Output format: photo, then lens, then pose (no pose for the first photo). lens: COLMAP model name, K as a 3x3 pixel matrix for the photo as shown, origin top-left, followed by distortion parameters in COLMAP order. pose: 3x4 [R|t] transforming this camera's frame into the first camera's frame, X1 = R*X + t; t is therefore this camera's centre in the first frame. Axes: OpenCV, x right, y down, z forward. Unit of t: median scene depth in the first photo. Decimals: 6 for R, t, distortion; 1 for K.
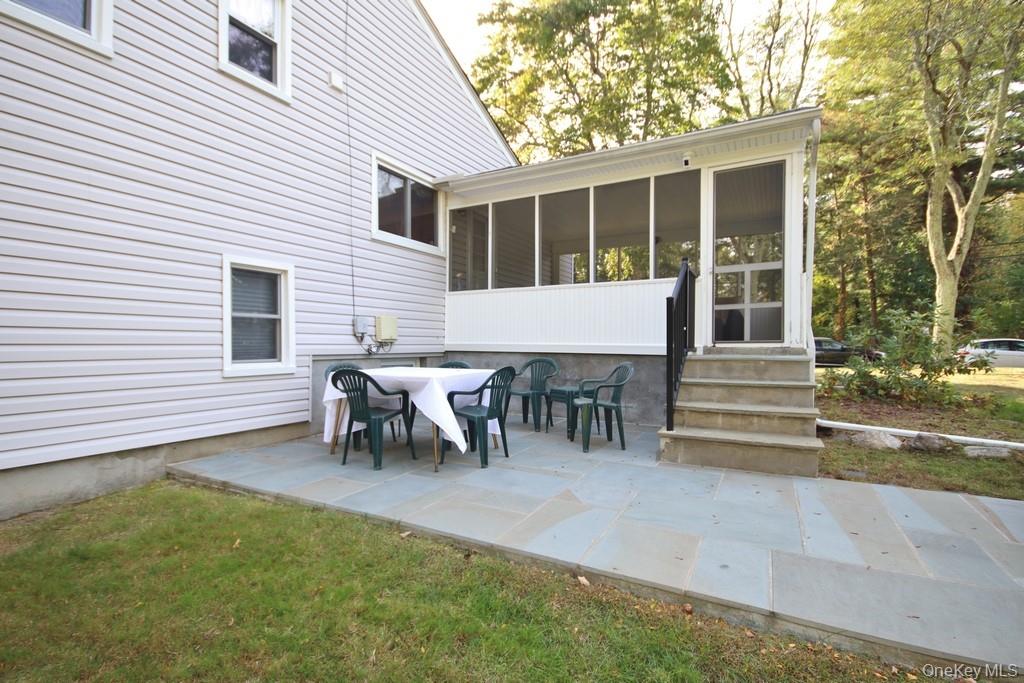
lens RADIAL K [[485.1, 0, 512.0], [0, 485.1, 341.5], [0, 0, 1]] dist [-0.001950, -0.000438]
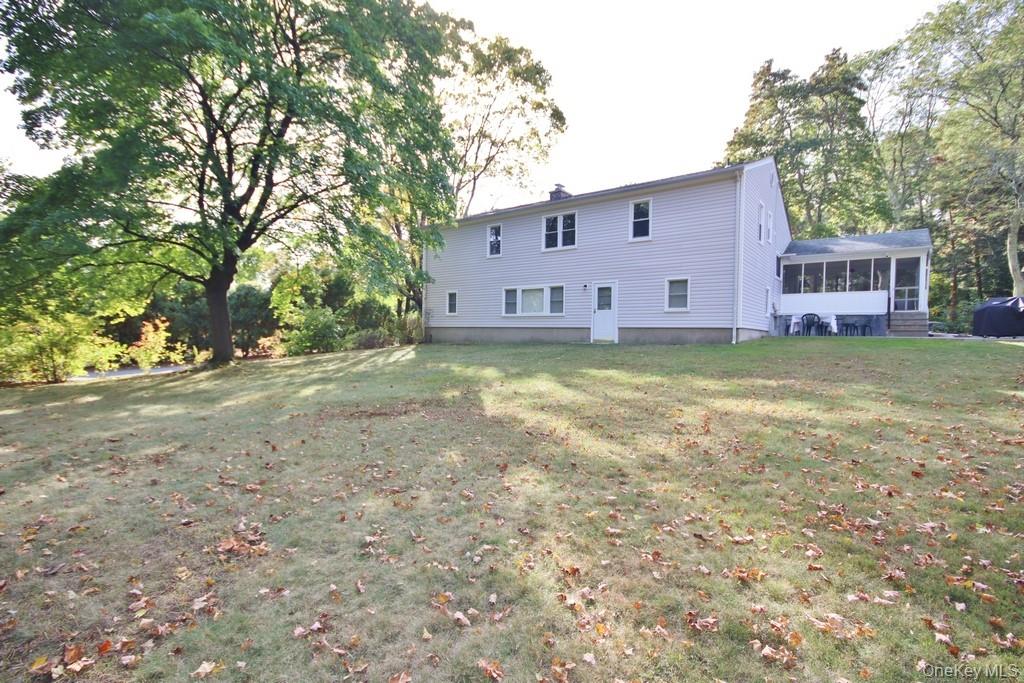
lens RADIAL K [[485.1, 0, 512.0], [0, 485.1, 341.5], [0, 0, 1]] dist [-0.001950, -0.000438]
pose [[0.988147, 0.015820, -0.152692, -0.541510], [-0.013703, 0.999795, 0.014905, 0.065739], [0.152897, -0.012635, 0.988161, -0.873912]]
